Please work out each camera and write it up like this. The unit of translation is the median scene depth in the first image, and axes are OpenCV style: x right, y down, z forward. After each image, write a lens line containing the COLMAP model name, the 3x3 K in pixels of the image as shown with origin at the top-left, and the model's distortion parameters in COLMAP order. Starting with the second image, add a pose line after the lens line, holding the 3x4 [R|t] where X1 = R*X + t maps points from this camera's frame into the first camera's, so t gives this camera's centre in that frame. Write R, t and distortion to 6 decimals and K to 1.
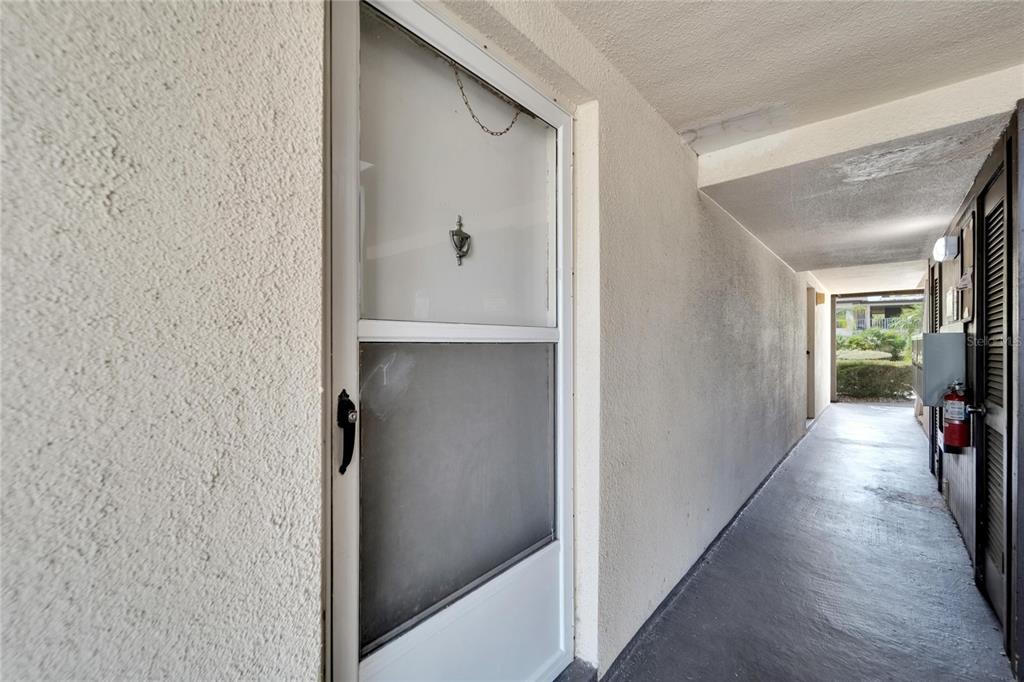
lens RADIAL K [[420.9, 0, 498.0], [0, 420.9, 338.5], [0, 0, 1]] dist [-0.001323, -0.000295]
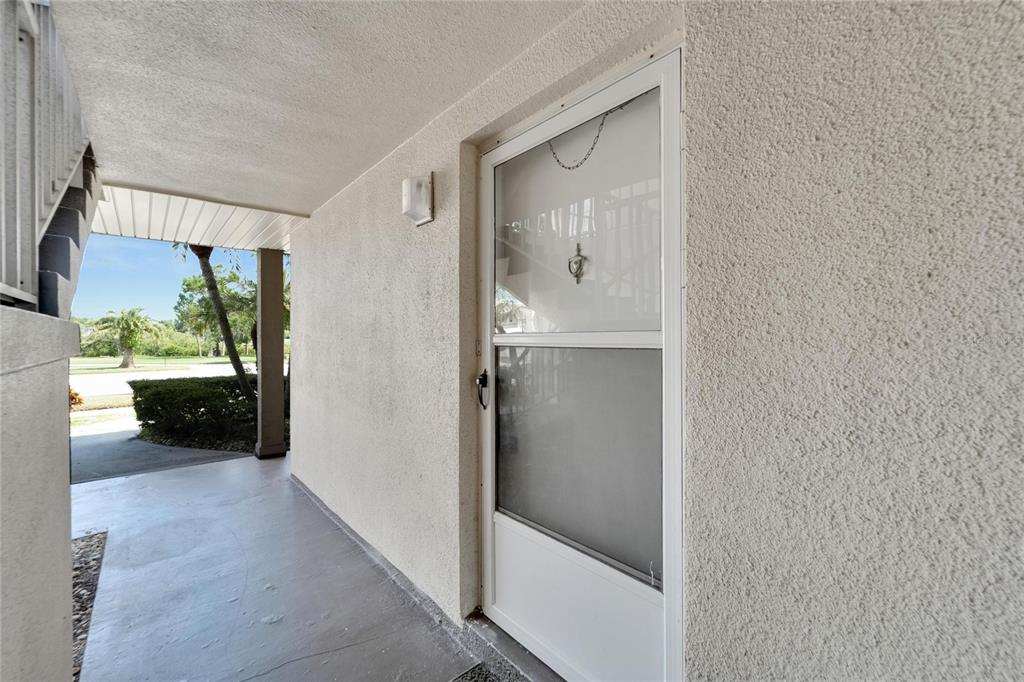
lens RADIAL K [[420.9, 0, 498.0], [0, 420.9, 338.5], [0, 0, 1]] dist [-0.001323, -0.000295]
pose [[-0.146479, -0.000358, -0.989214, 1.155923], [0.009830, 0.999950, -0.001818, -0.015768], [0.989165, -0.009990, -0.146468, 0.948148]]
